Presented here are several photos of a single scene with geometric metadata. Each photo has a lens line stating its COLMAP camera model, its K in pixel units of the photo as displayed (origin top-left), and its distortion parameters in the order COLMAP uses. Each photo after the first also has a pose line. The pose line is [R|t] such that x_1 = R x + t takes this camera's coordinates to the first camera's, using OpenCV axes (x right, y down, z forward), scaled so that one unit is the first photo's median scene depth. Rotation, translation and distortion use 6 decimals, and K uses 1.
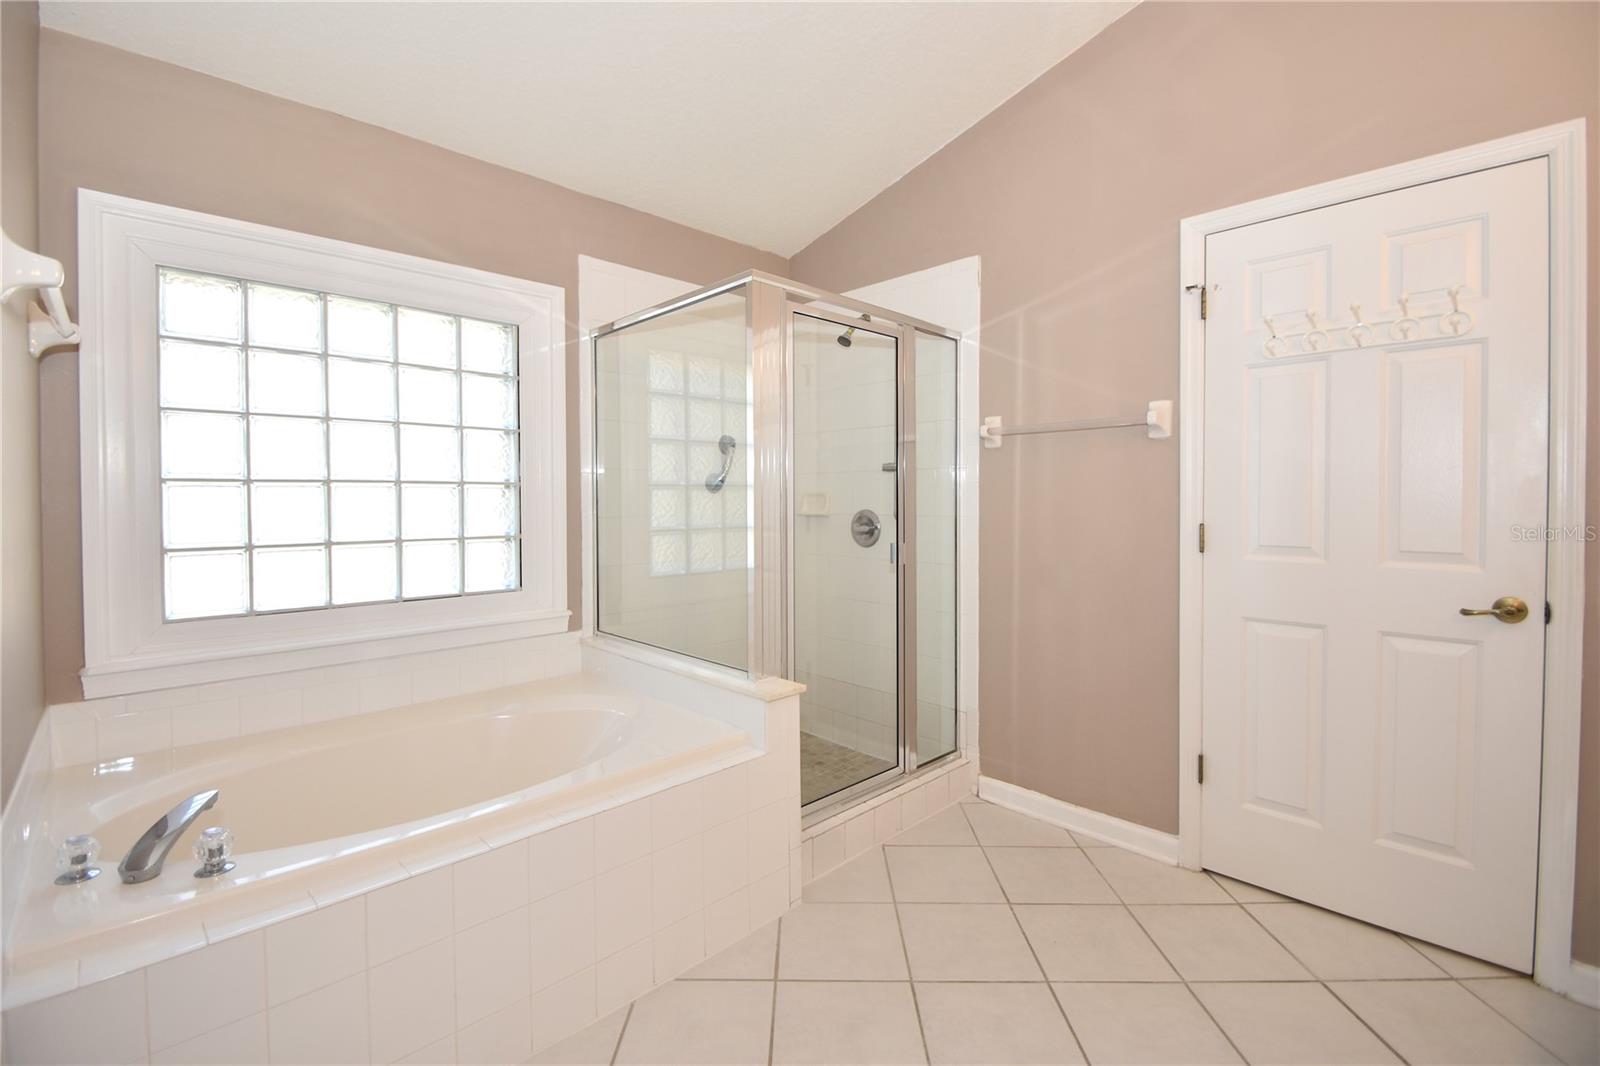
lens RADIAL K [[705.3, 0, 792.7], [0, 705.3, 511.1], [0, 0, 1]] dist [-0.000164, -0.011308]
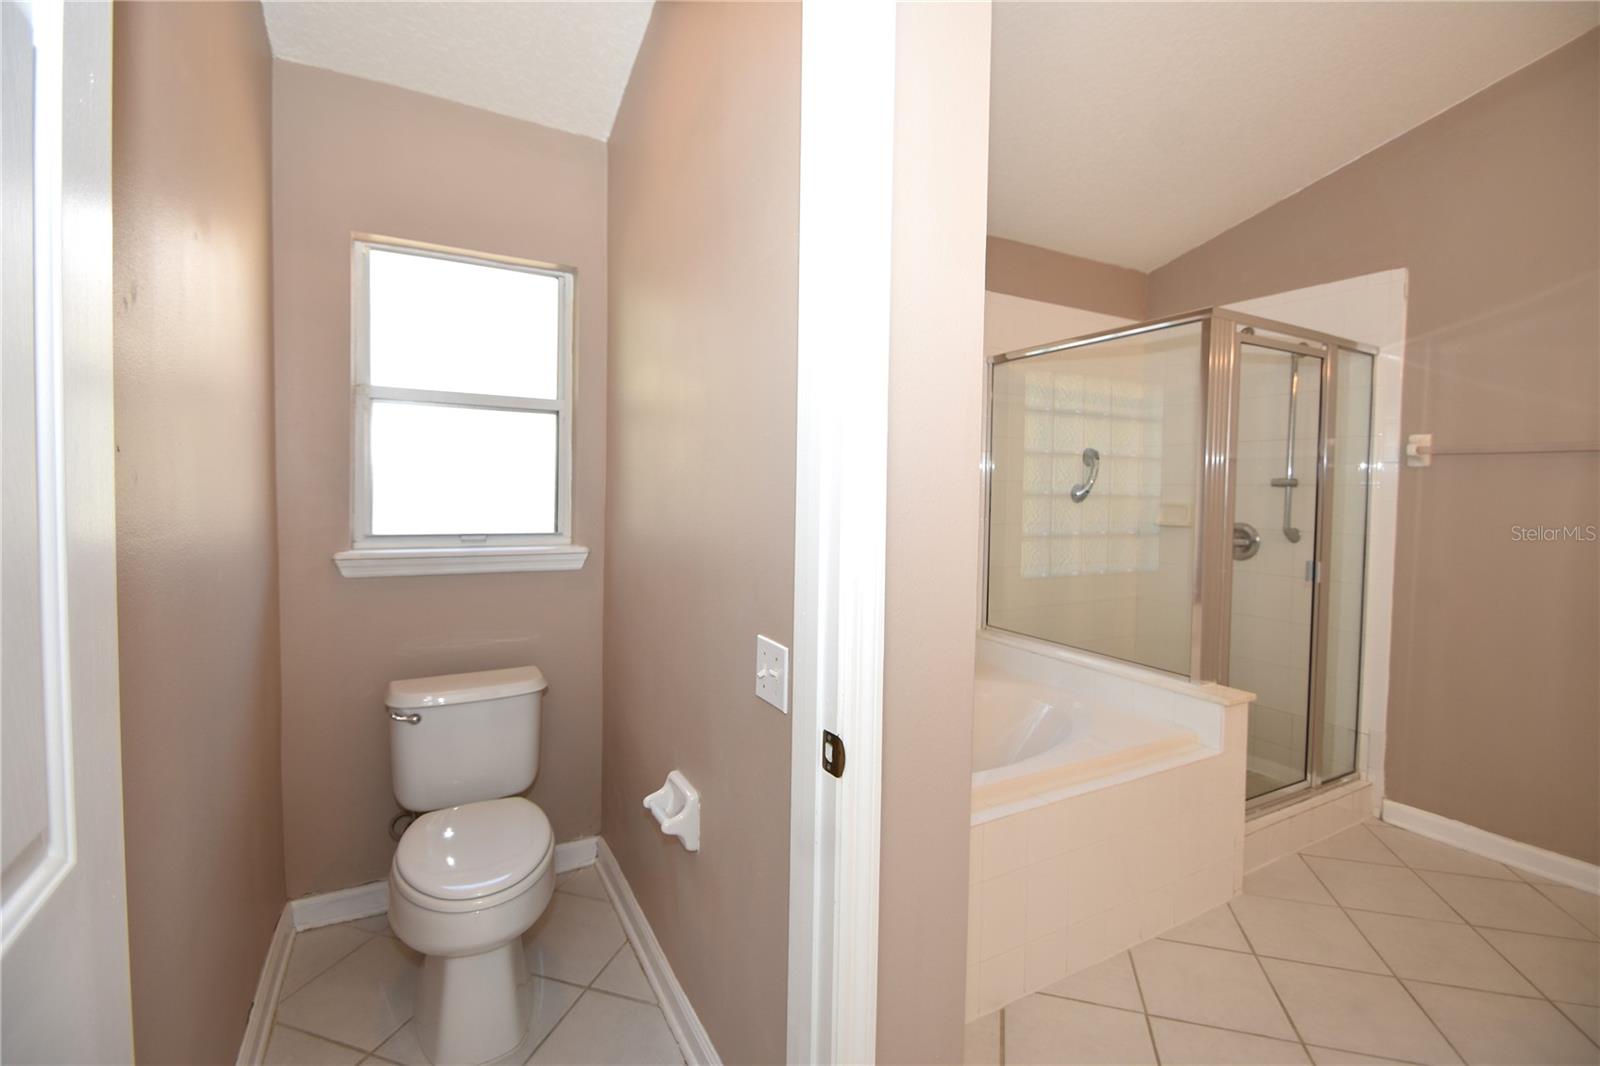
lens RADIAL K [[706.6, 0, 794.8], [0, 706.6, 510.3], [0, 0, 1]] dist [0.021772, -0.032022]
pose [[0.960669, 0.025596, -0.276515, -0.262770], [-0.022370, 0.999640, 0.014816, -0.023748], [0.276795, -0.008048, 0.960895, -0.165032]]
